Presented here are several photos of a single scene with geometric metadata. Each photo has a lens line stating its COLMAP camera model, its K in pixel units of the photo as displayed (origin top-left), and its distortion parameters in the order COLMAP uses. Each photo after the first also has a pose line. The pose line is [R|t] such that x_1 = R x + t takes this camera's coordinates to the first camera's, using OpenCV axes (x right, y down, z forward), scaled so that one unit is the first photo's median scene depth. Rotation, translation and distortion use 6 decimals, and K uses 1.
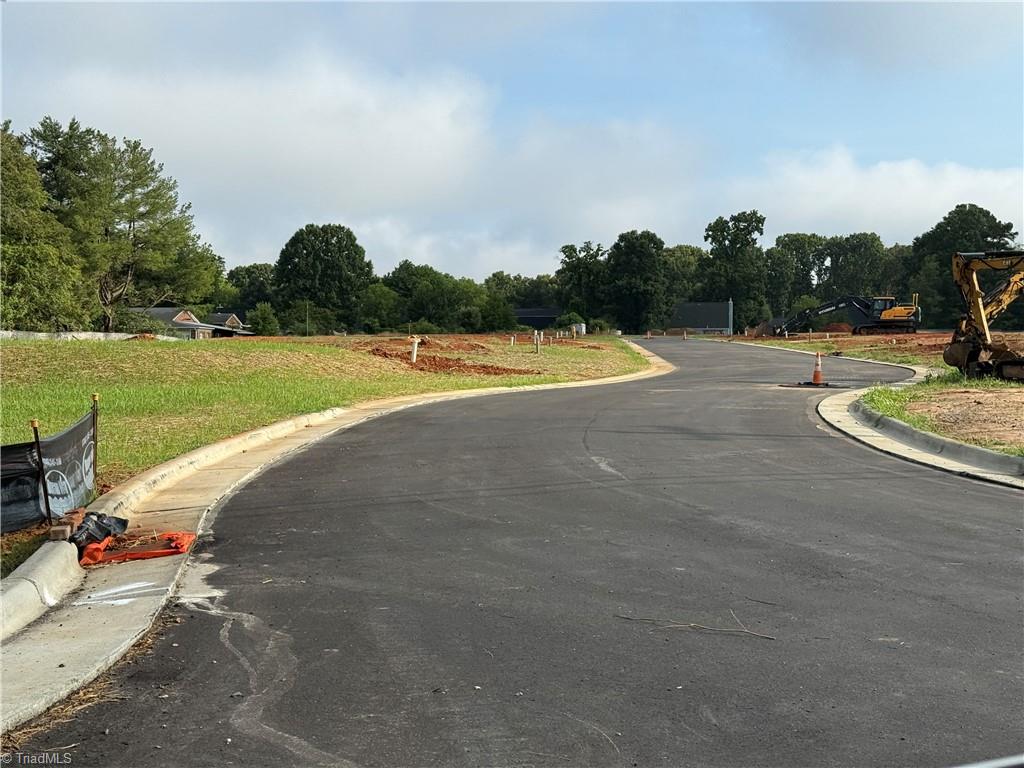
lens RADIAL K [[1487.9, 0, 500.9], [0, 1487.9, 383.2], [0, 0, 1]] dist [0.157094, -0.175440]
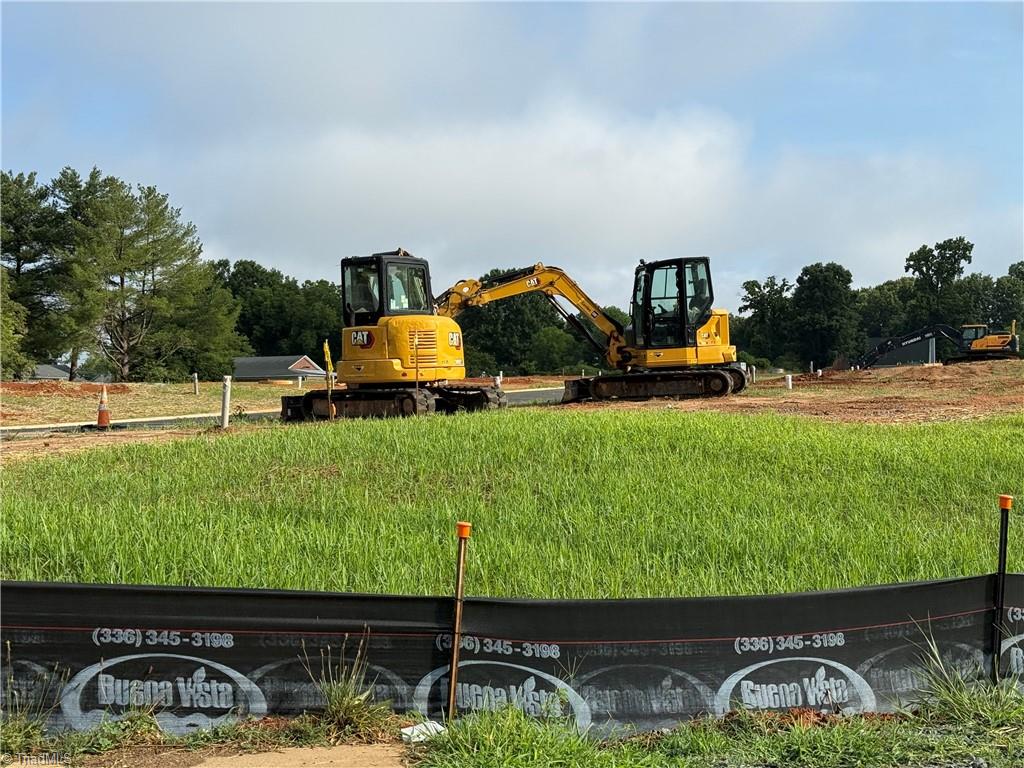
lens RADIAL K [[1492.3, 0, 512.0], [0, 1492.3, 384.0], [0, 0, 1]] dist [0.152218, -0.089445]
pose [[0.983661, -0.020078, -0.178907, 0.067633], [0.014790, 0.999415, -0.030840, 0.000673], [0.179421, 0.027690, 0.983383, 0.032032]]
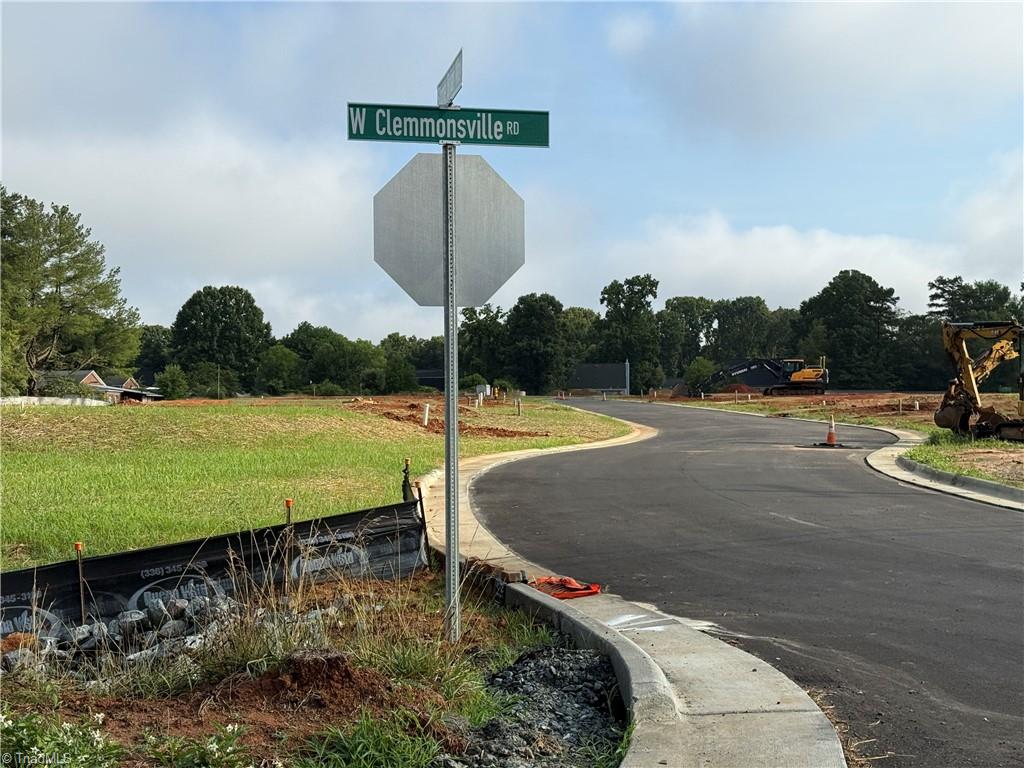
lens RADIAL K [[1487.1, 0, 499.0], [0, 1487.1, 352.9], [0, 0, 1]] dist [0.146553, -0.044308]
pose [[0.996984, -0.001253, 0.077599, -0.013094], [0.005980, 0.998137, -0.060714, -0.000172], [-0.077378, 0.060995, 0.995134, -0.006109]]
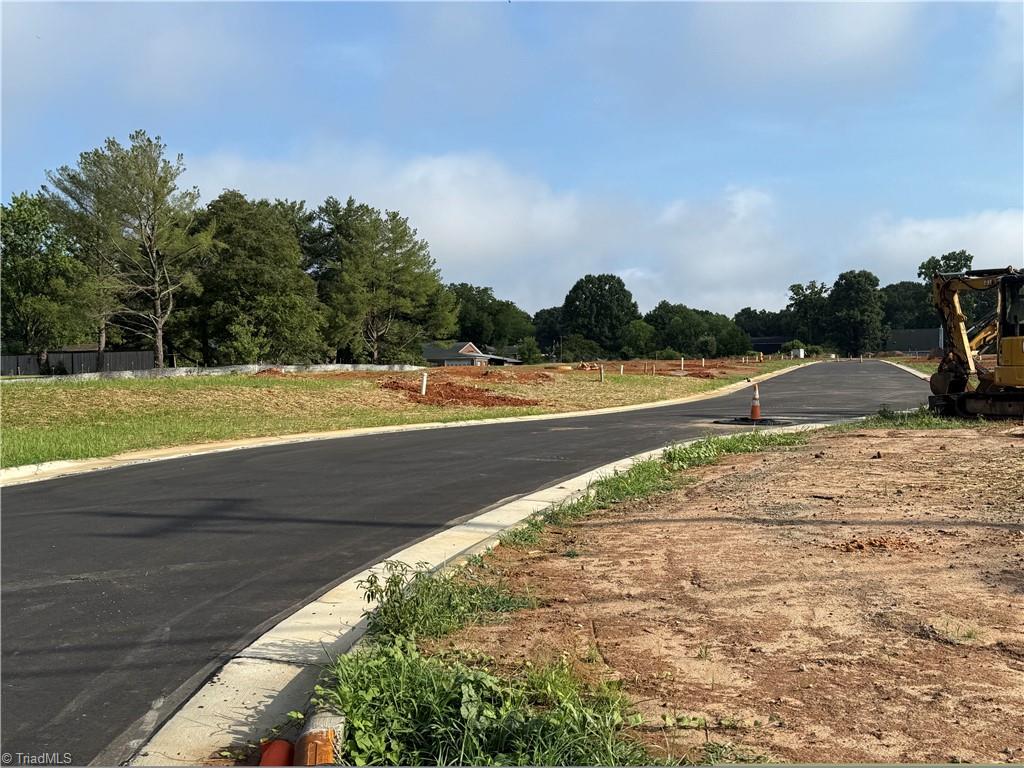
lens RADIAL K [[1143.4, 0, 512.0], [0, 1143.4, 384.0], [0, 0, 1]] dist [0.165996, -0.311216]
pose [[0.975440, -0.009020, -0.220079, 0.026701], [0.006510, 0.999905, -0.012130, -0.001671], [0.220167, 0.010400, 0.975407, 0.033937]]
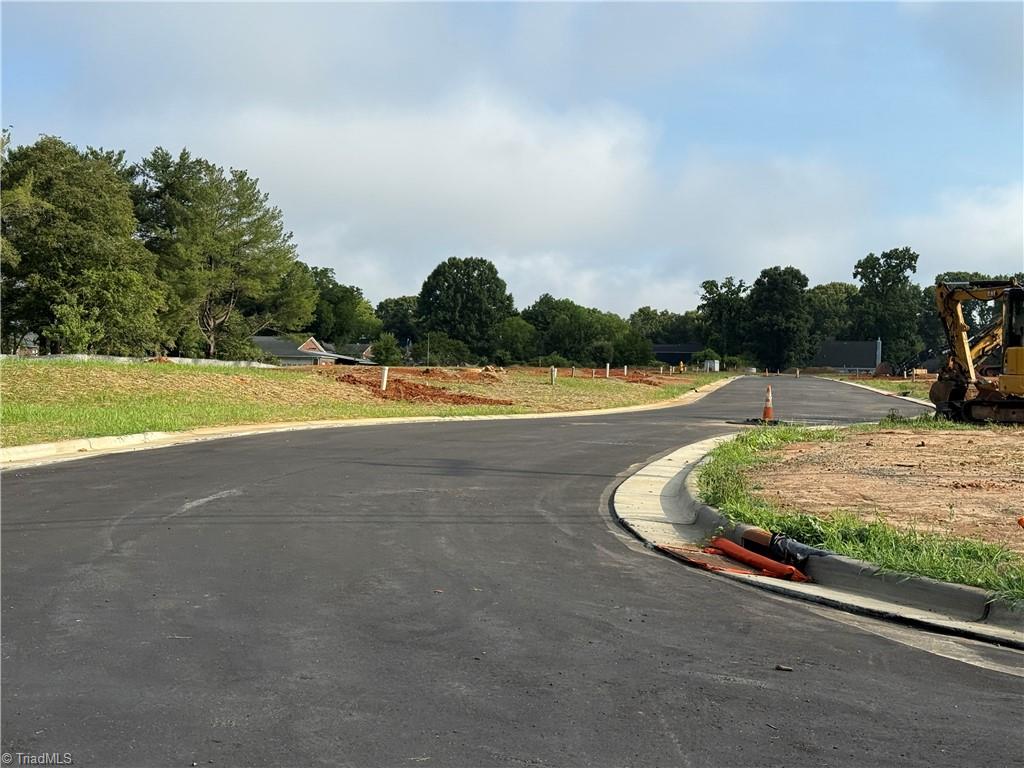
lens RADIAL K [[1487.9, 0, 500.9], [0, 1487.9, 383.2], [0, 0, 1]] dist [0.157094, -0.175440]
pose [[0.993843, 0.020555, -0.108871, 0.017878], [-0.023122, 0.999482, -0.022364, 0.000174], [0.108355, 0.024744, 0.993804, 0.008624]]
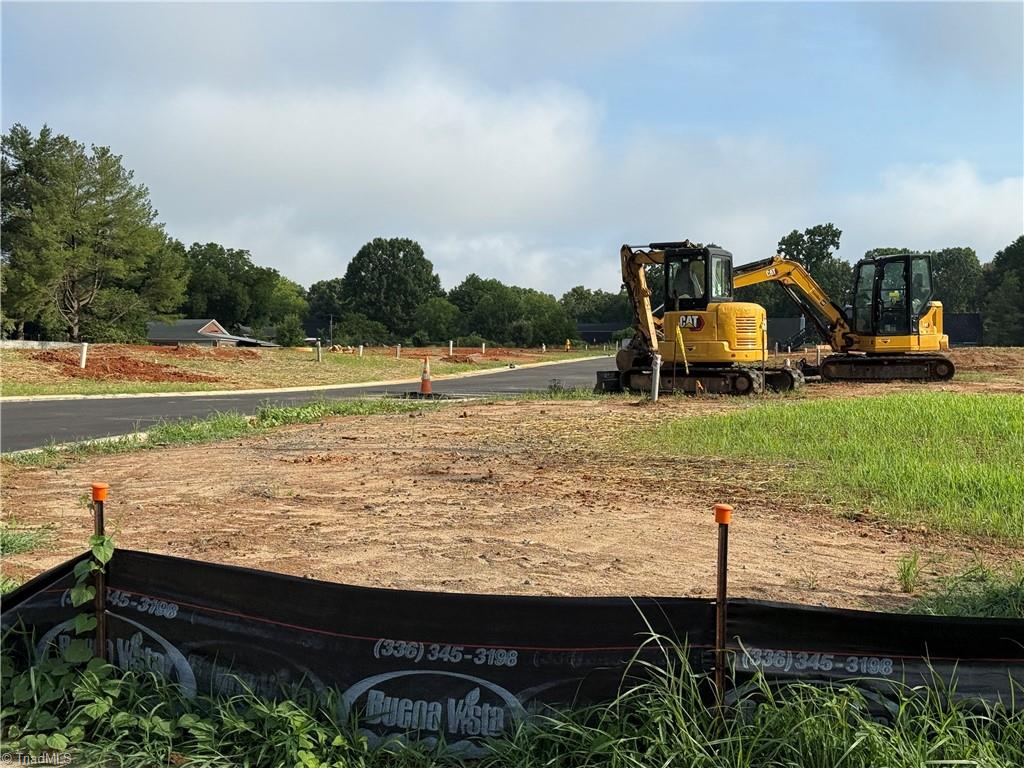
lens RADIAL K [[1487.9, 0, 500.9], [0, 1487.9, 383.2], [0, 0, 1]] dist [0.157094, -0.175440]
pose [[0.996783, 0.008522, -0.079688, 0.038863], [-0.009412, 0.999897, -0.010802, 0.000332], [0.079588, 0.011517, 0.996761, 0.018579]]
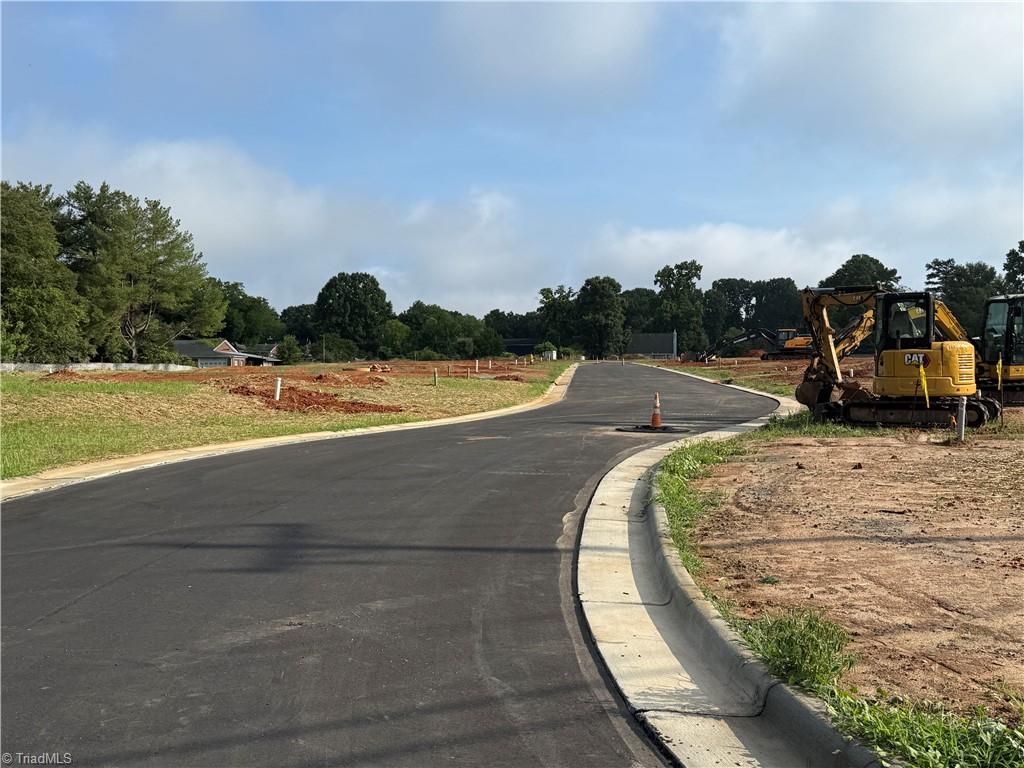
lens RADIAL K [[1144.1, 0, 520.6], [0, 1144.1, 388.7], [0, 0, 1]] dist [0.202360, -0.472737]
pose [[0.999934, -0.005763, 0.009967, 0.014384], [0.005821, 0.999966, -0.005838, -0.002425], [-0.009933, 0.005896, 0.999933, 0.033724]]
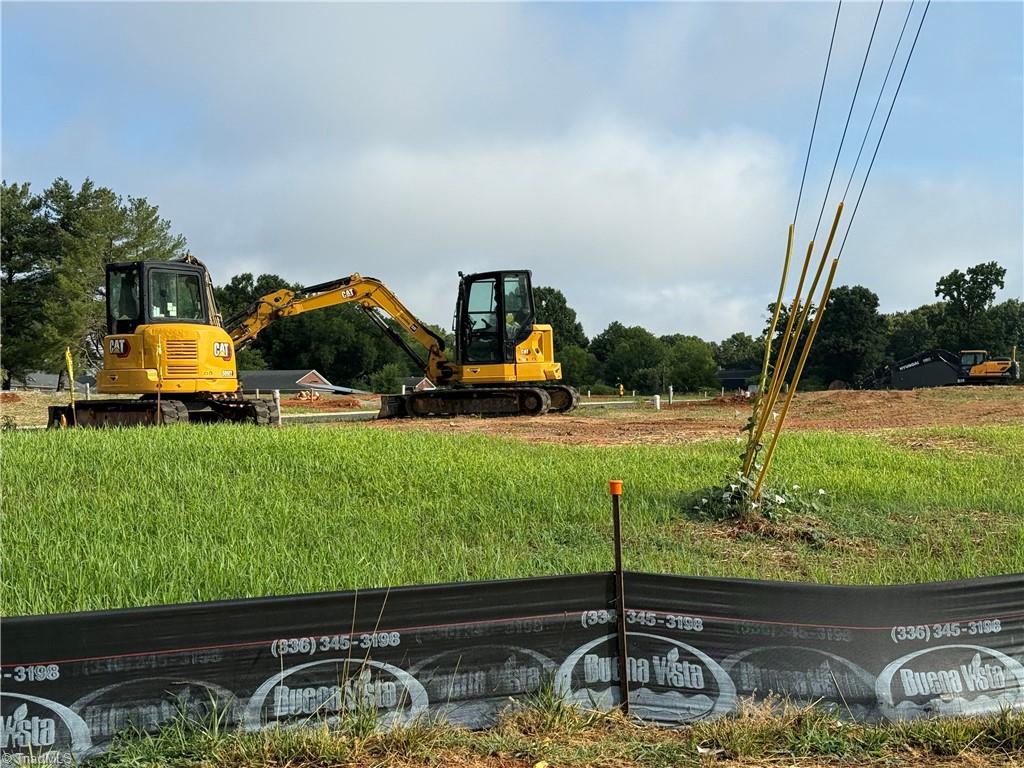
lens RADIAL K [[1493.2, 0, 497.5], [0, 1493.2, 382.4], [0, 0, 1]] dist [0.160023, -0.142129]
pose [[0.976152, -0.004960, -0.217033, 0.082176], [-0.004825, 0.998996, -0.044532, 0.000794], [0.217036, 0.044518, 0.975148, 0.039127]]
